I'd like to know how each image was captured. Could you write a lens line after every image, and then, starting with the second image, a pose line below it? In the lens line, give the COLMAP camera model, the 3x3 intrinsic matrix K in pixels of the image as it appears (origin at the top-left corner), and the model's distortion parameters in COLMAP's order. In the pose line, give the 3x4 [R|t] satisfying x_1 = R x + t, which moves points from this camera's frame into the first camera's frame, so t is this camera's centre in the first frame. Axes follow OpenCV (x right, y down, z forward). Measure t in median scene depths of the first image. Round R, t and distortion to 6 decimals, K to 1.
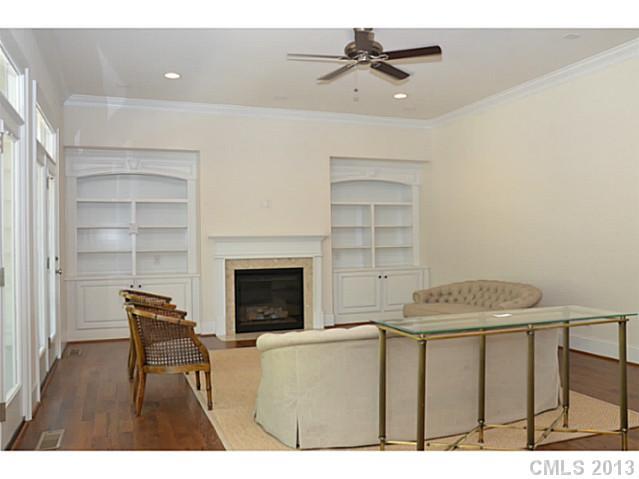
lens RADIAL K [[539.2, 0, 319.5], [0, 539.2, 239.5], [0, 0, 1]] dist [-0.051835, 0.003358]
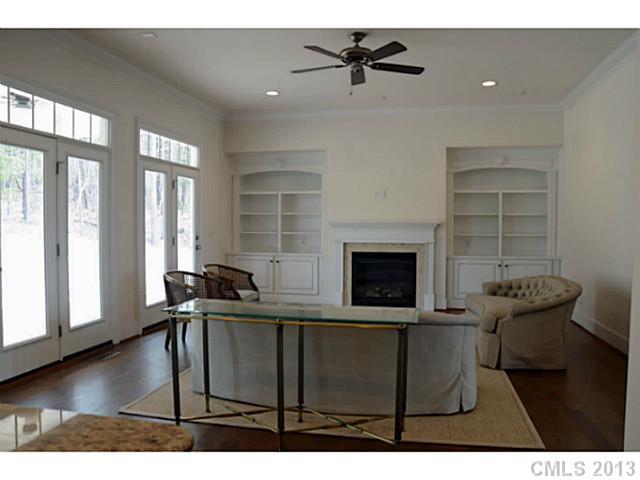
lens RADIAL K [[486.7, 0, 320.0], [0, 486.7, 240.0], [0, 0, 1]] dist [-0.103773, 0.000749]
pose [[0.853302, 0.035177, -0.520229, 0.317277], [-0.015292, 0.998981, 0.042466, -0.012277], [0.521192, -0.028281, 0.852970, 0.077676]]
